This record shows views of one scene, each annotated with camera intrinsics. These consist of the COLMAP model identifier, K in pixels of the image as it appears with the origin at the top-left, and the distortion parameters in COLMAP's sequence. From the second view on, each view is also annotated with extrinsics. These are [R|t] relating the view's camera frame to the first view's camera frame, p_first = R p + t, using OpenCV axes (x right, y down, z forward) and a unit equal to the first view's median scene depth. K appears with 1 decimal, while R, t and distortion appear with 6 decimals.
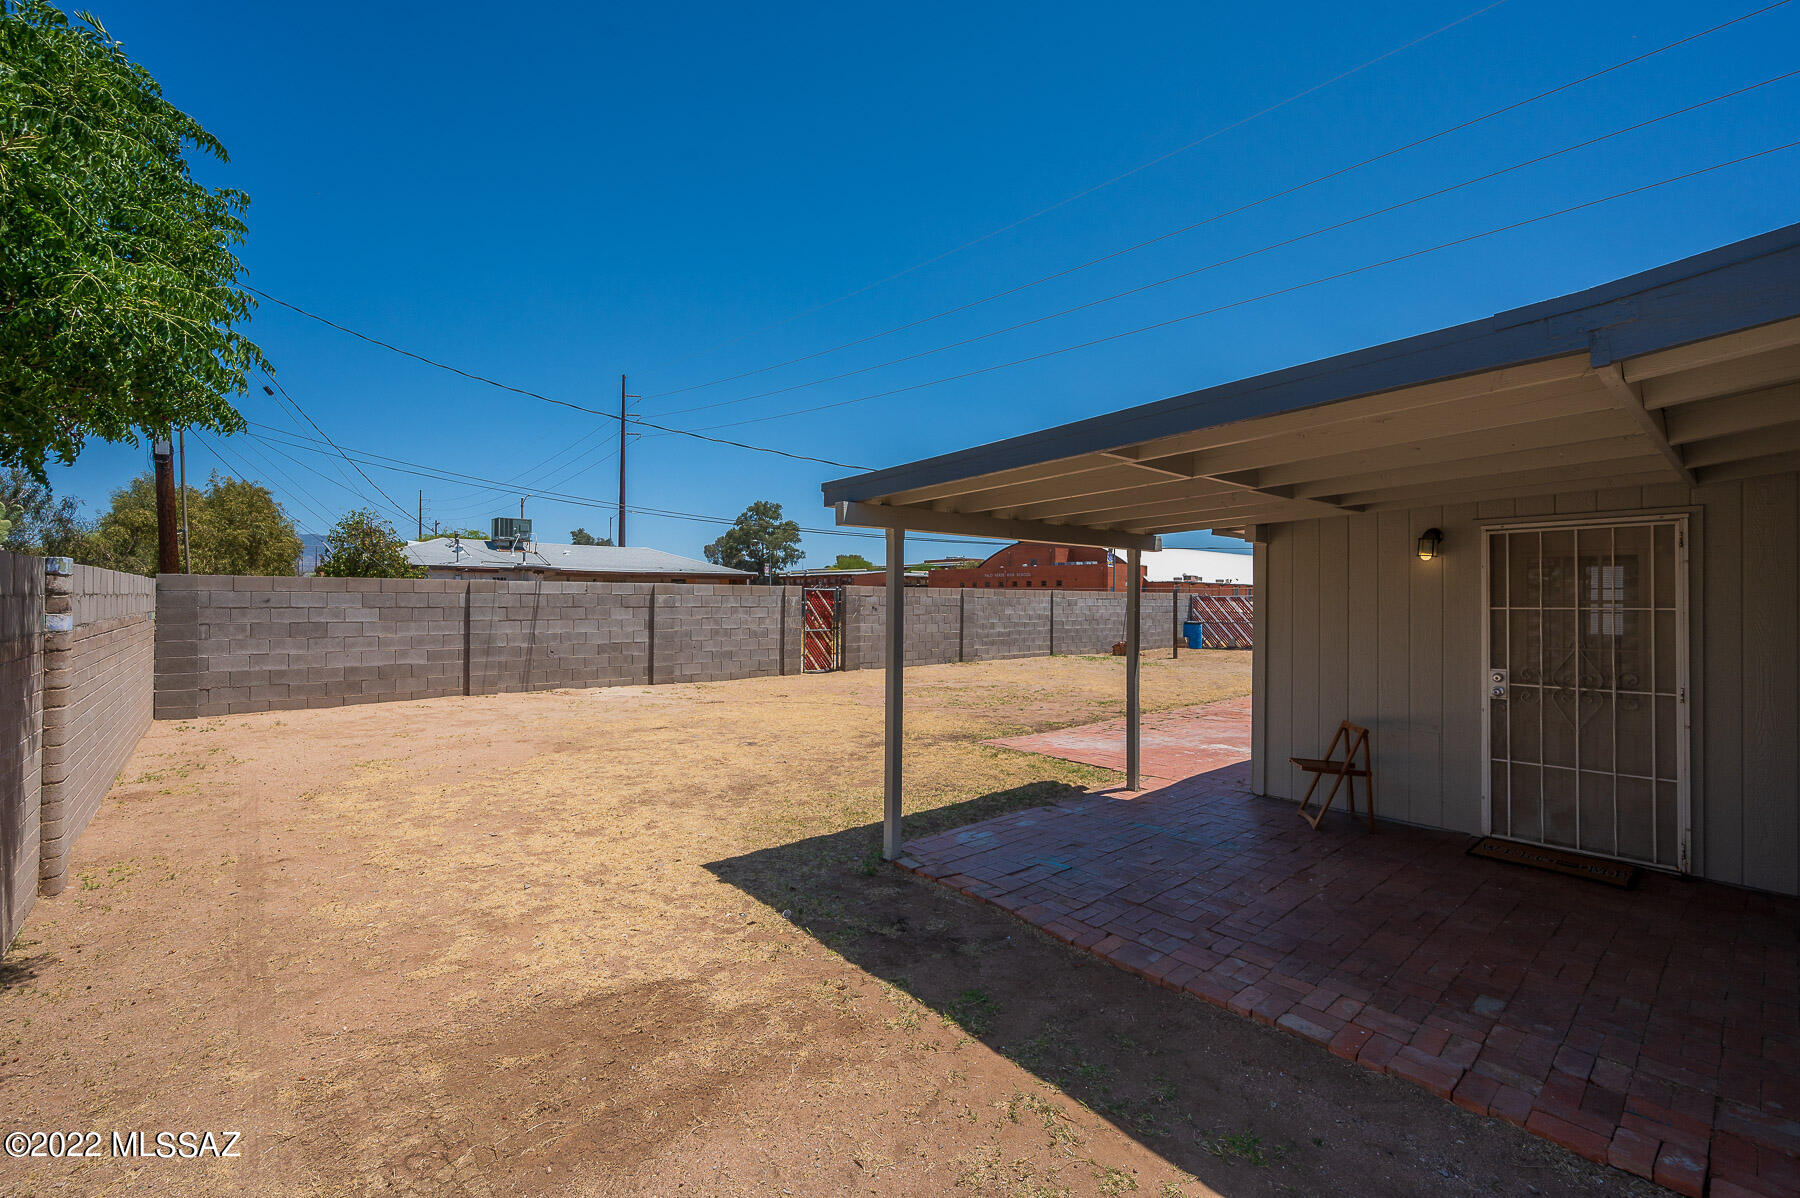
lens RADIAL K [[760.7, 0, 896.5], [0, 760.7, 591.9], [0, 0, 1]] dist [-0.000067, -0.000153]
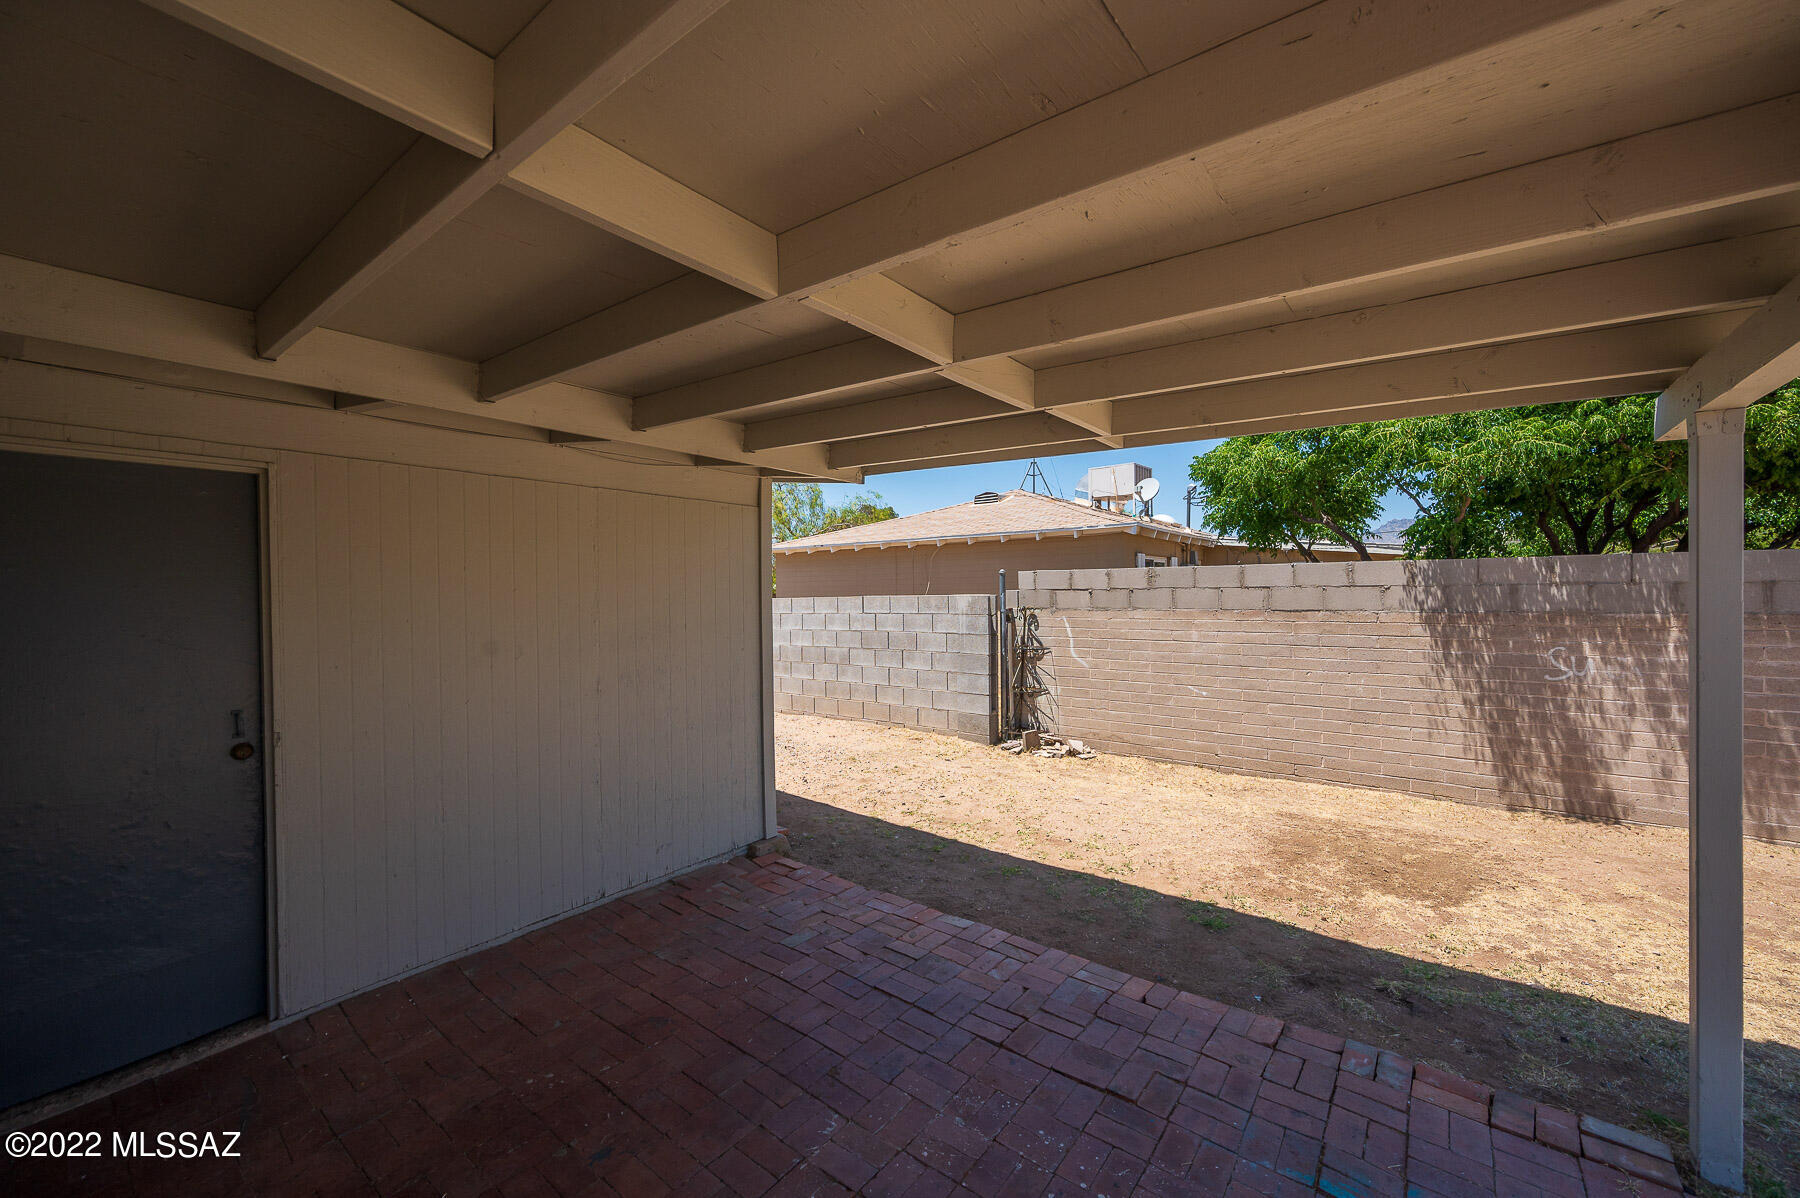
lens RADIAL K [[702.4, 0, 909.8], [0, 702.4, 598.2], [0, 0, 1]] dist [-0.002993, 0.000417]
pose [[-0.975422, 0.006129, -0.220261, 0.214300], [0.006690, 0.999976, -0.001802, 0.008959], [0.220244, -0.003231, -0.975439, 0.526641]]
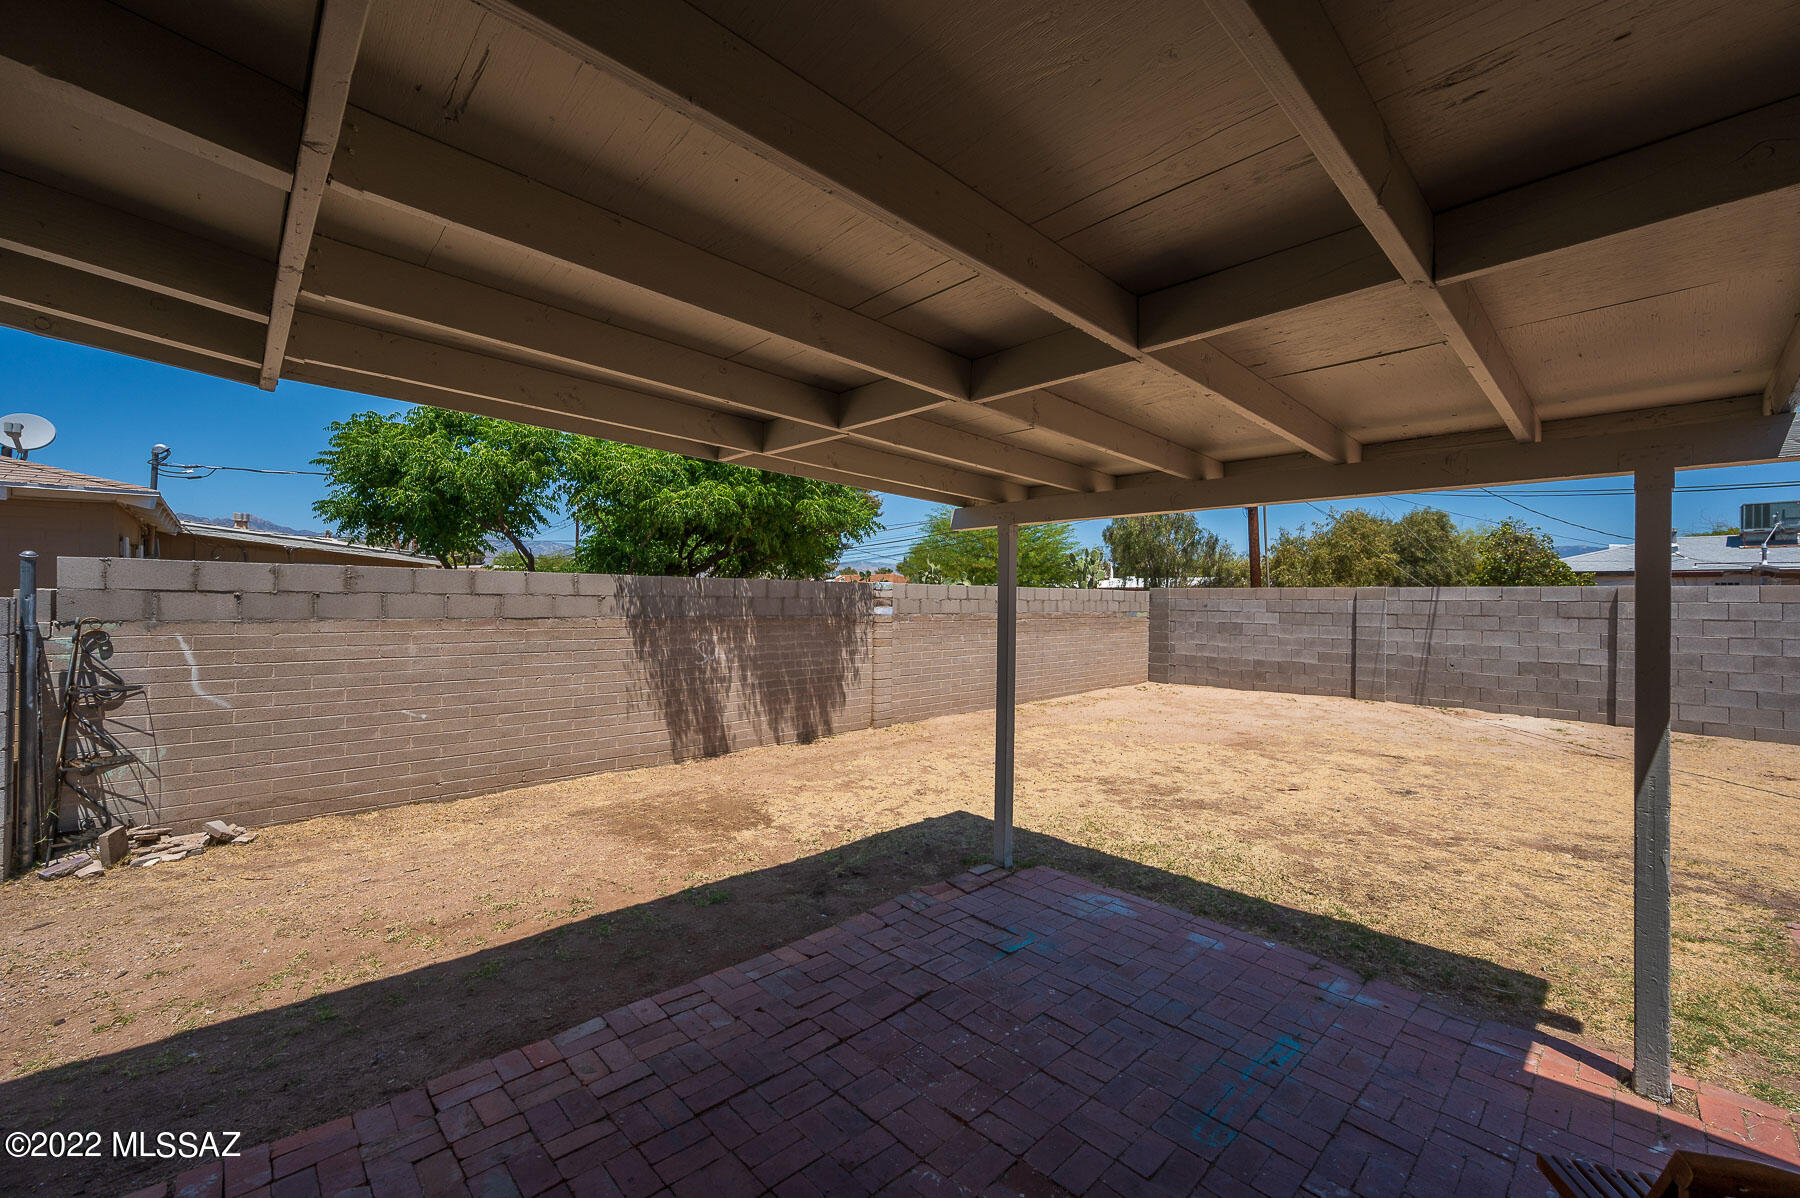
lens RADIAL K [[702.4, 0, 897.0], [0, 702.4, 598.1], [0, 0, 1]] dist [-0.002993, 0.000417]
pose [[0.057560, -0.007843, -0.998311, 0.358651], [-0.001061, 0.999968, -0.007918, 0.007918], [0.998341, 0.001515, 0.057550, 0.333608]]
